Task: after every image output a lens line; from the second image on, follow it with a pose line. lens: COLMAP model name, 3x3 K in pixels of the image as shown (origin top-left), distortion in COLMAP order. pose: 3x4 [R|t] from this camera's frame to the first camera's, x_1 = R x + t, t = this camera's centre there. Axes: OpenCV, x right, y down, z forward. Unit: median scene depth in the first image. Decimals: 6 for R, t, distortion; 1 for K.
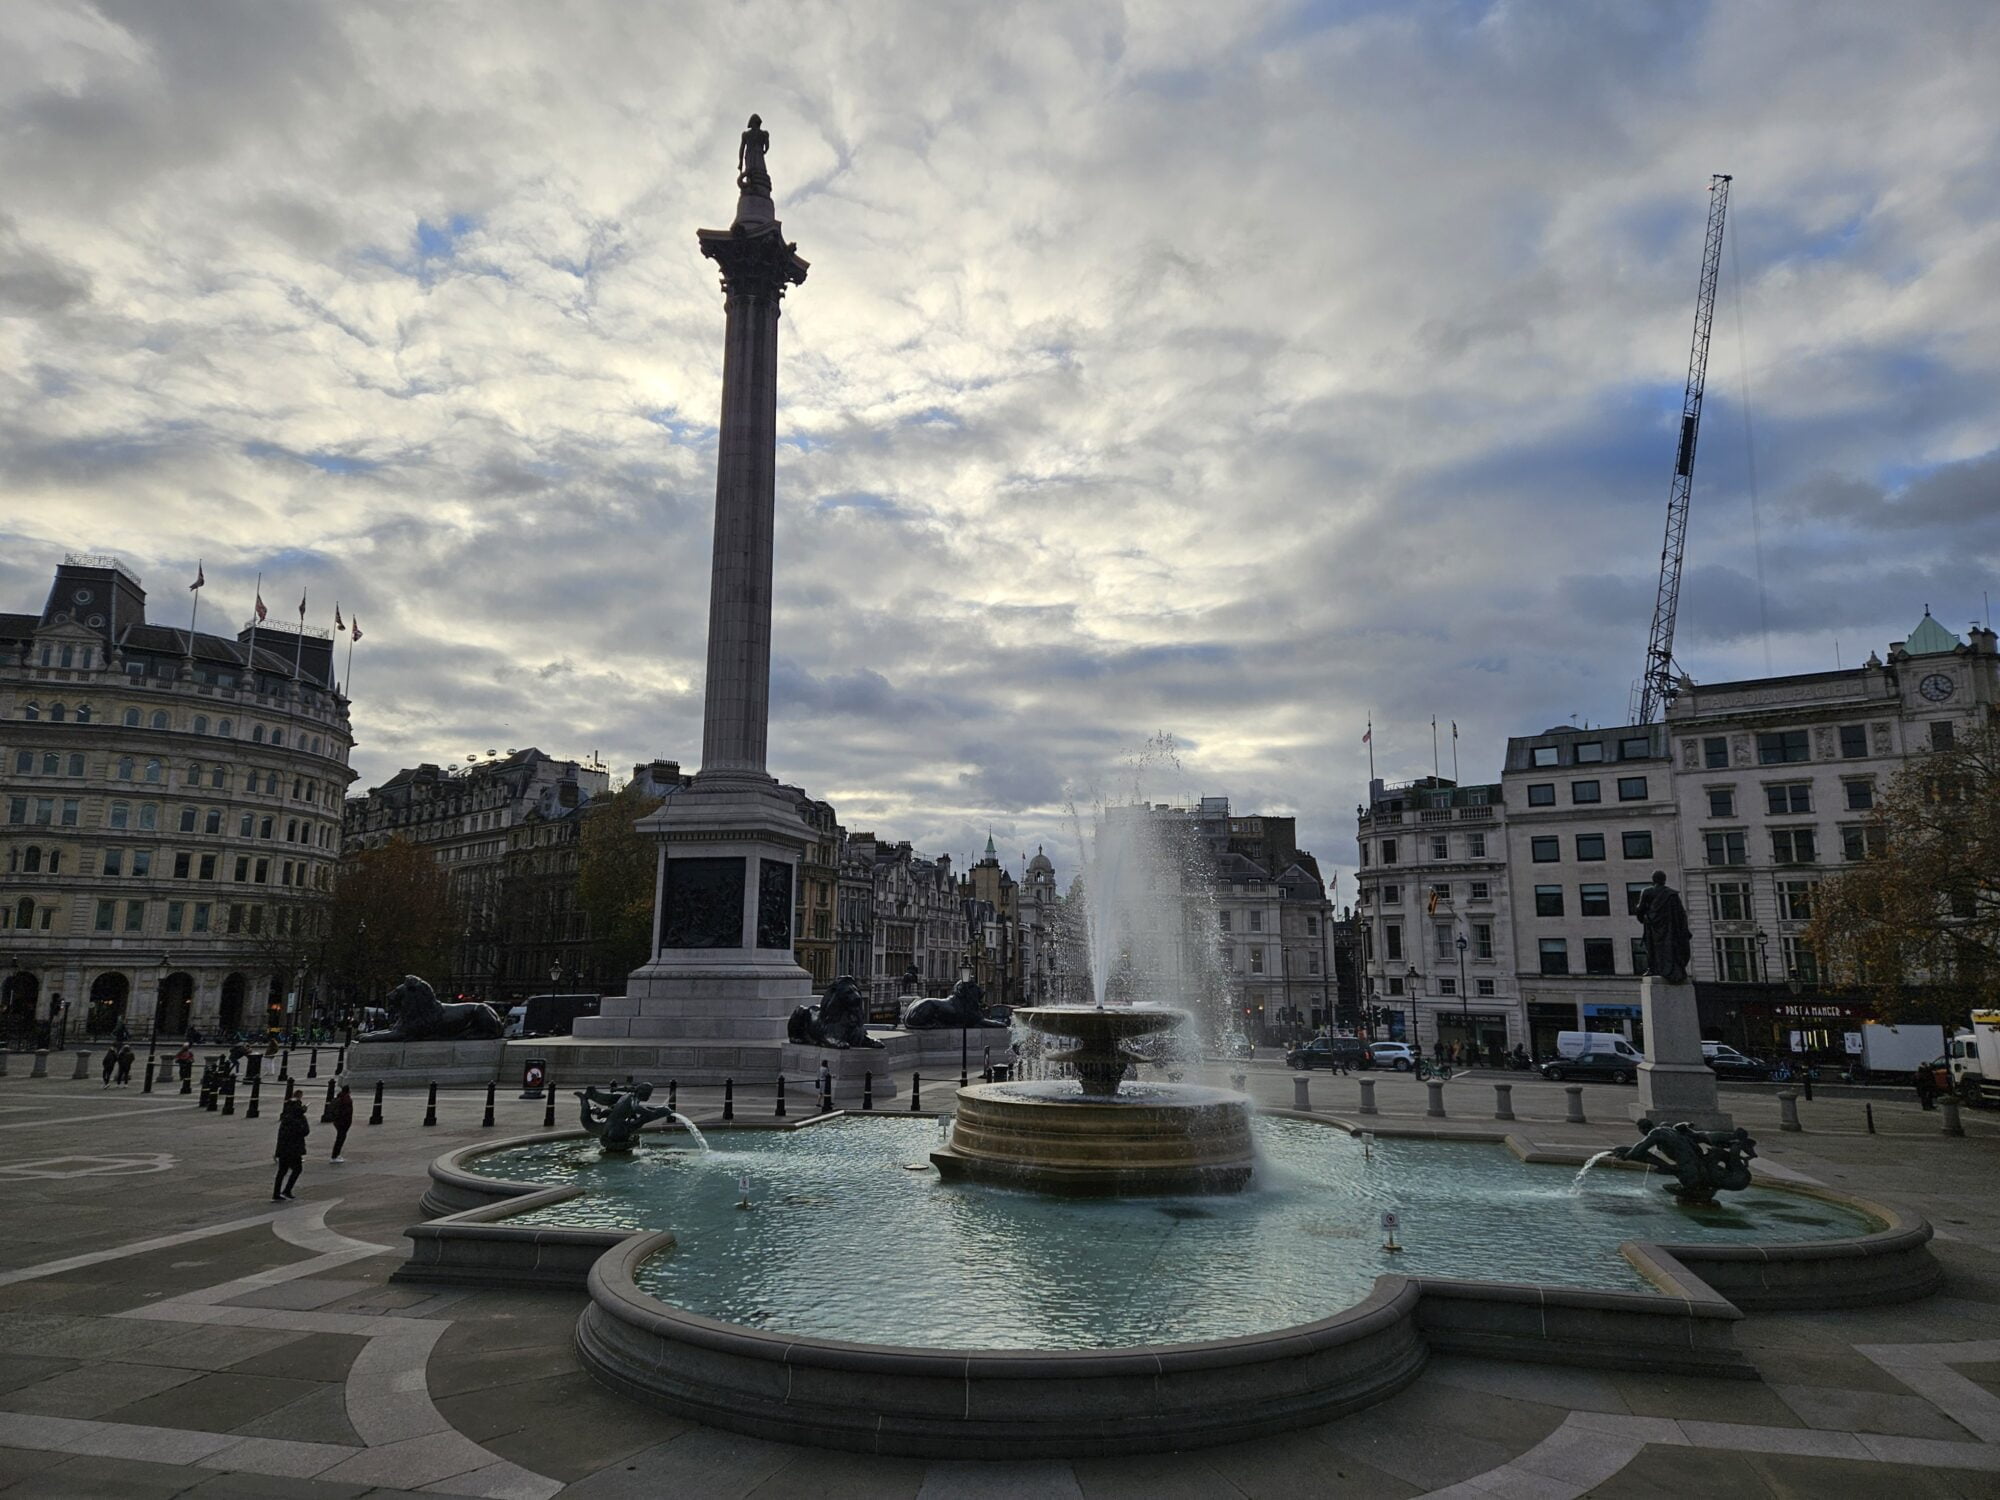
lens RADIAL K [[1311.5, 0, 989.8], [0, 1311.5, 744.9], [0, 0, 1]] dist [0.077237, -0.056619]
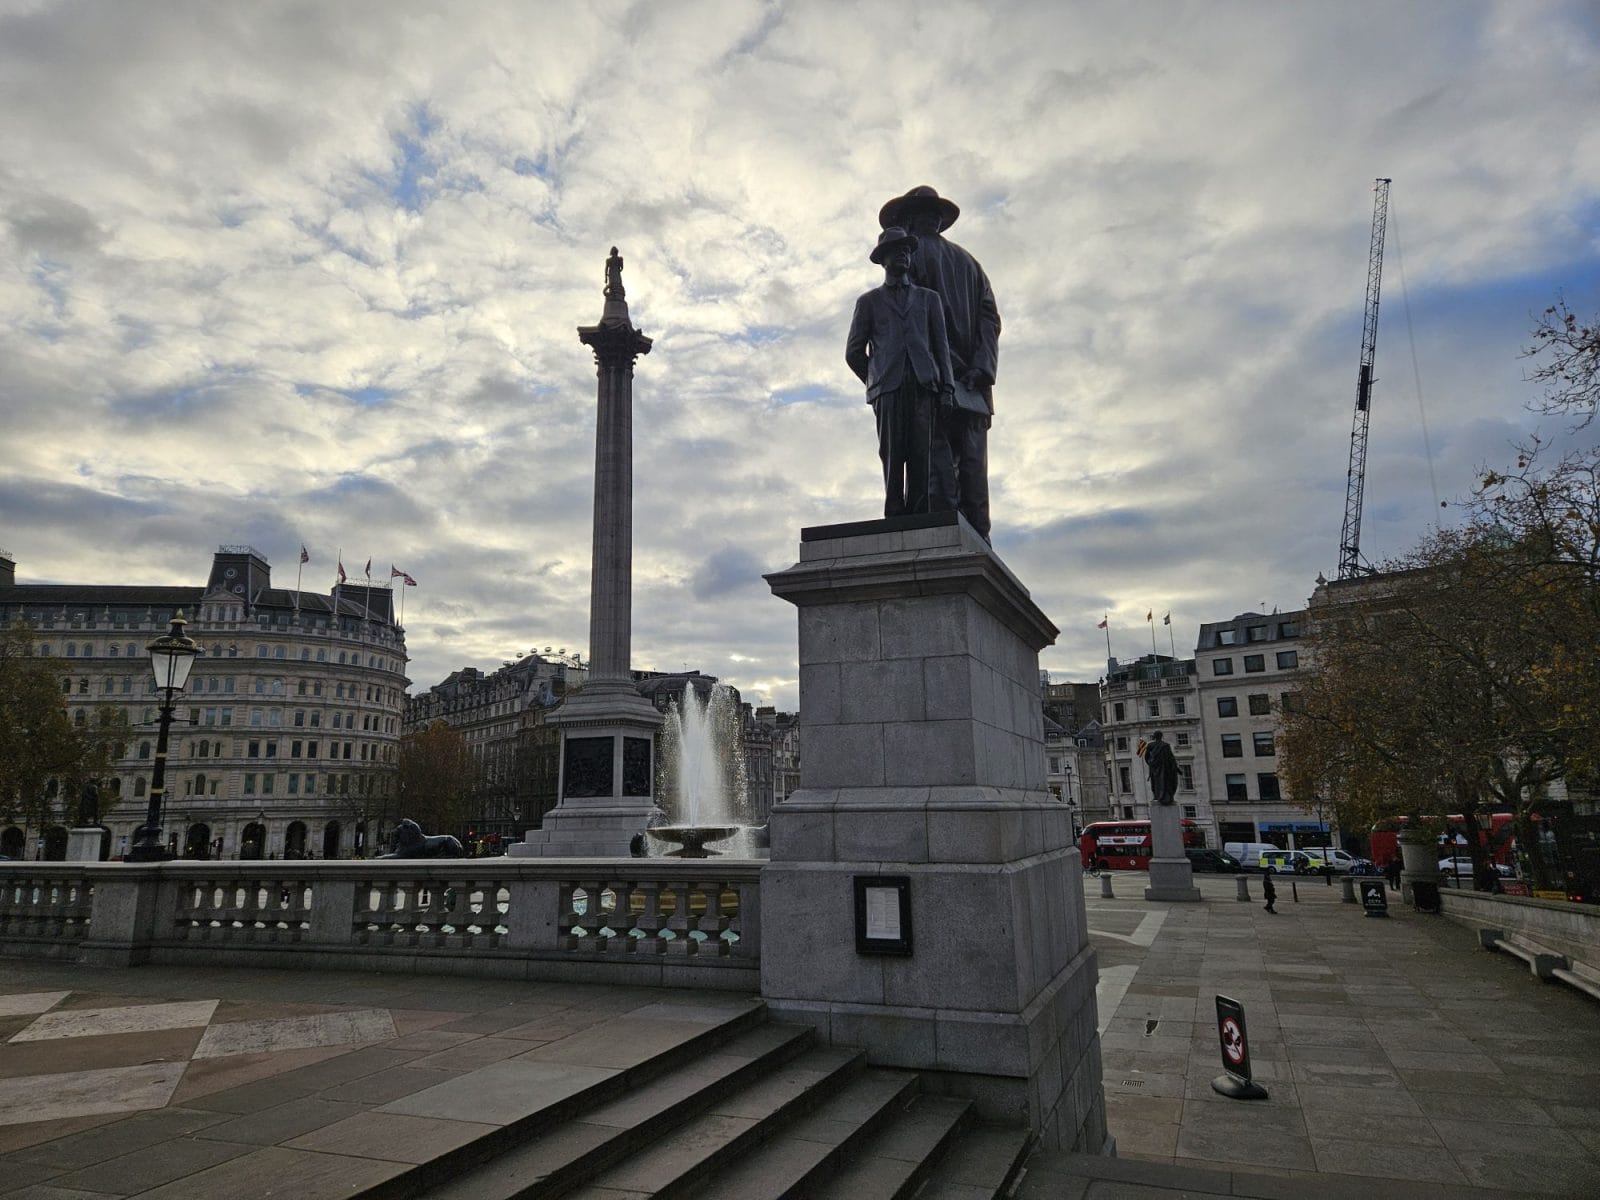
lens RADIAL K [[1049.2, 0, 791.8], [0, 1049.2, 595.9], [0, 0, 1]] dist [0.077237, -0.056619]
pose [[0.990042, -0.050095, -0.131555, 0.111325], [0.046266, 0.998416, -0.032007, -0.017249], [0.132950, 0.025601, 0.990792, -0.111262]]
